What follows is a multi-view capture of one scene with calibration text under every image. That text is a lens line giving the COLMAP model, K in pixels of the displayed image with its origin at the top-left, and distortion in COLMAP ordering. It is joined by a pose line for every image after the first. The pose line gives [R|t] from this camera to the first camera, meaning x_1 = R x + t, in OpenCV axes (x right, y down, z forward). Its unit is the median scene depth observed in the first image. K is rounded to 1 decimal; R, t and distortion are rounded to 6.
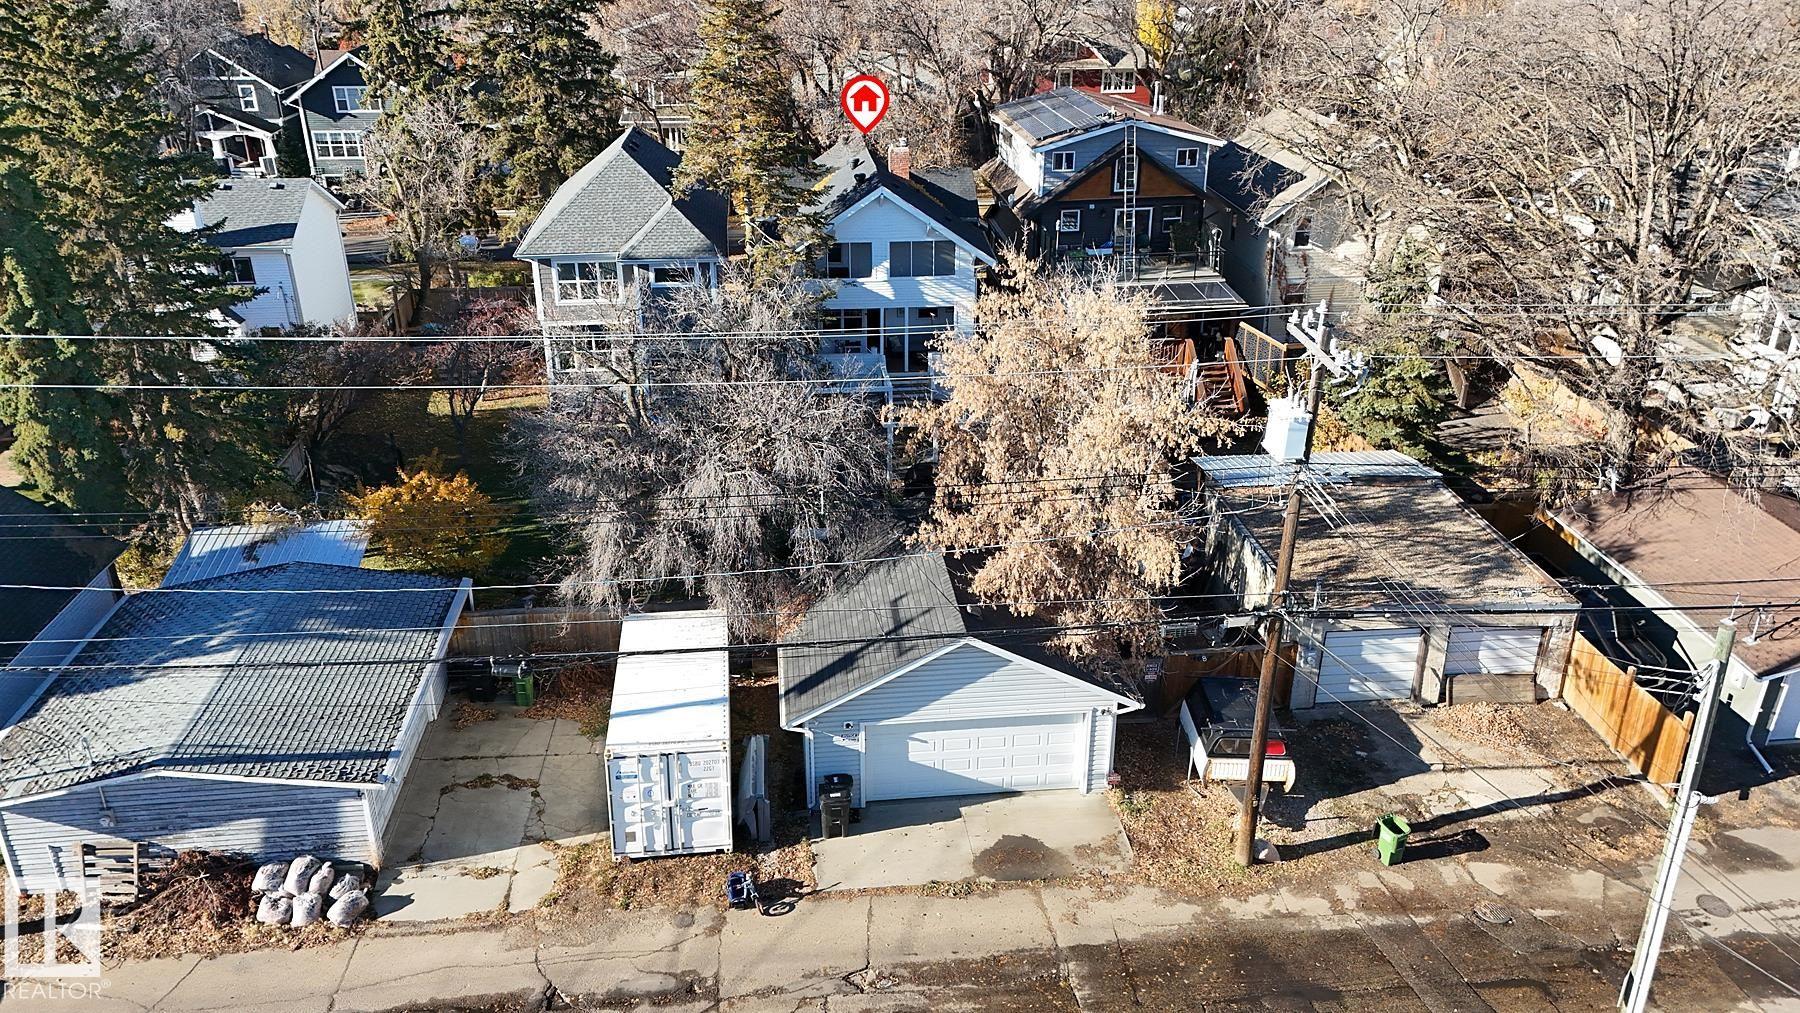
lens RADIAL K [[1317.1, 0, 892.2], [0, 1317.1, 499.3], [0, 0, 1]] dist [0.109873, -0.128732]
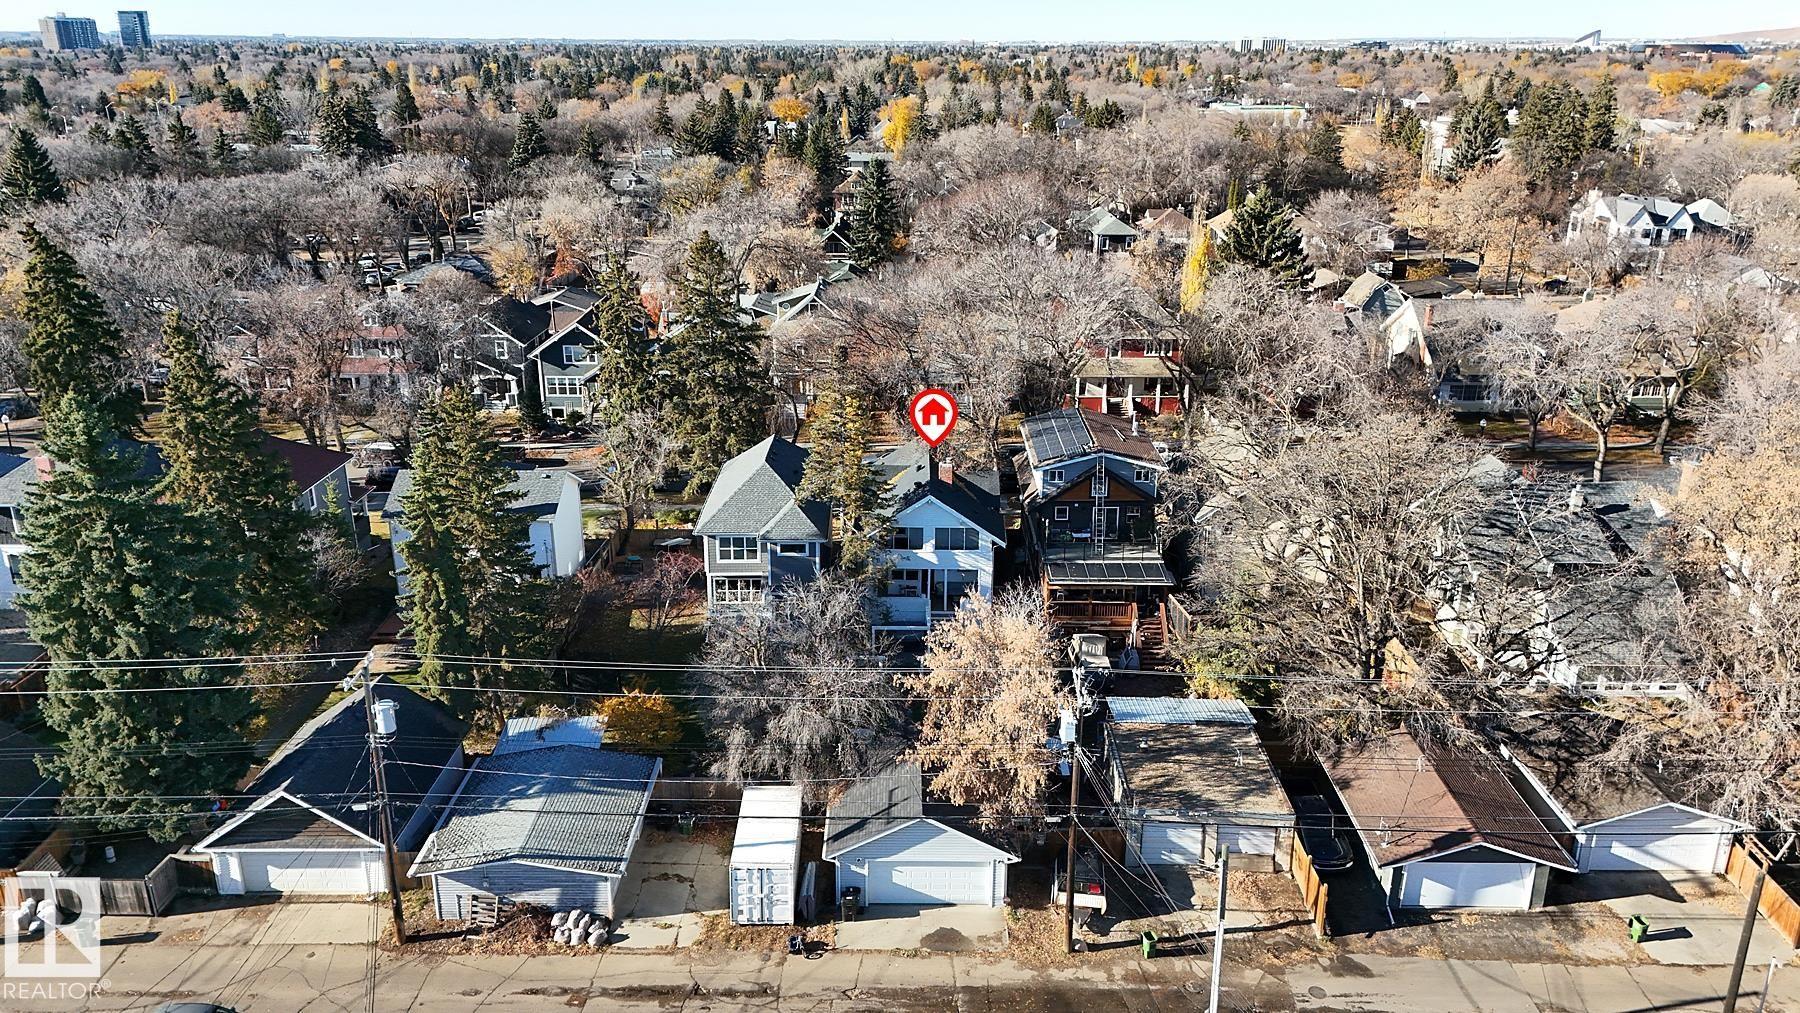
lens RADIAL K [[1358.0, 0, 899.2], [0, 1358.0, 487.1], [0, 0, 1]] dist [0.189792, -0.468527]
pose [[0.993925, 0.040837, -0.102201, 0.189722], [-0.049392, 0.995356, -0.082623, -0.184777], [0.098353, 0.087169, 0.991327, -0.910466]]
